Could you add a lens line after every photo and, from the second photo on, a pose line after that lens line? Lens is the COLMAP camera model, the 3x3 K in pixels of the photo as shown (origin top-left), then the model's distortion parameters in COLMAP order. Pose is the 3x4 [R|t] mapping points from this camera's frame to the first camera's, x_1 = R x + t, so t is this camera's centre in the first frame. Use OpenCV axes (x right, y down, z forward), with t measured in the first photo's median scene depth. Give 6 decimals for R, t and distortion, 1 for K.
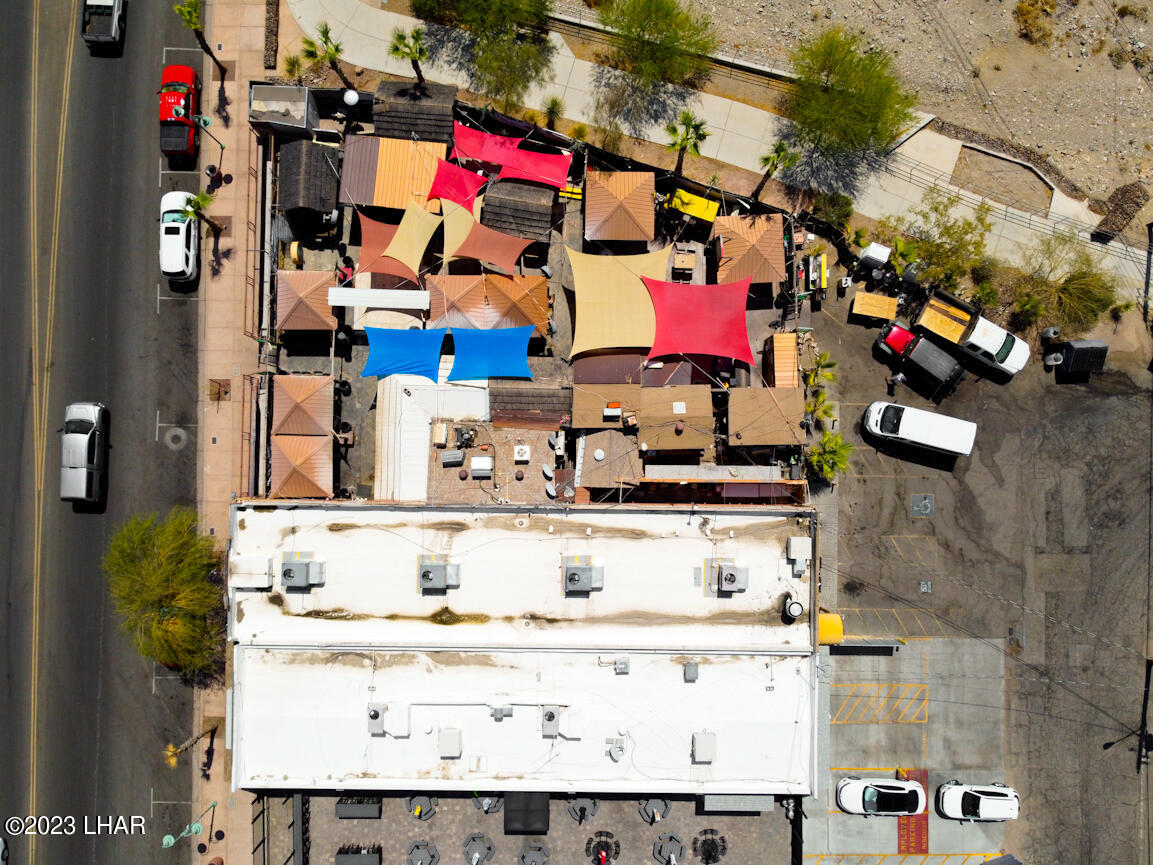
lens RADIAL K [[876.3, 0, 576.5], [0, 876.3, 432.5], [0, 0, 1]] dist [-0.005880, -0.001936]
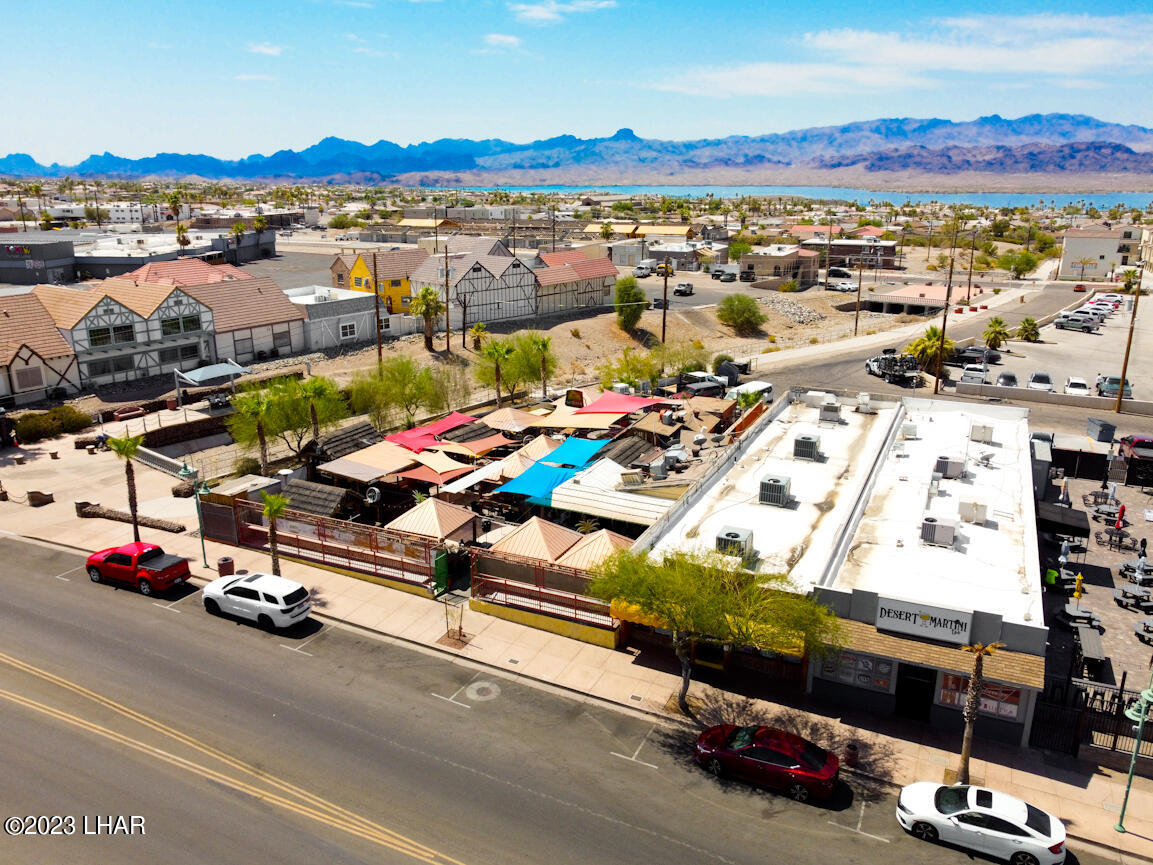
lens RADIAL K [[876.3, 0, 576.5], [0, 876.3, 432.5], [0, 0, 1]] dist [-0.005880, -0.001936]
pose [[0.416033, -0.263333, 0.870386, -0.970162], [0.908984, 0.147543, -0.389844, 0.303887], [-0.025761, 0.953355, 0.300749, 0.634601]]
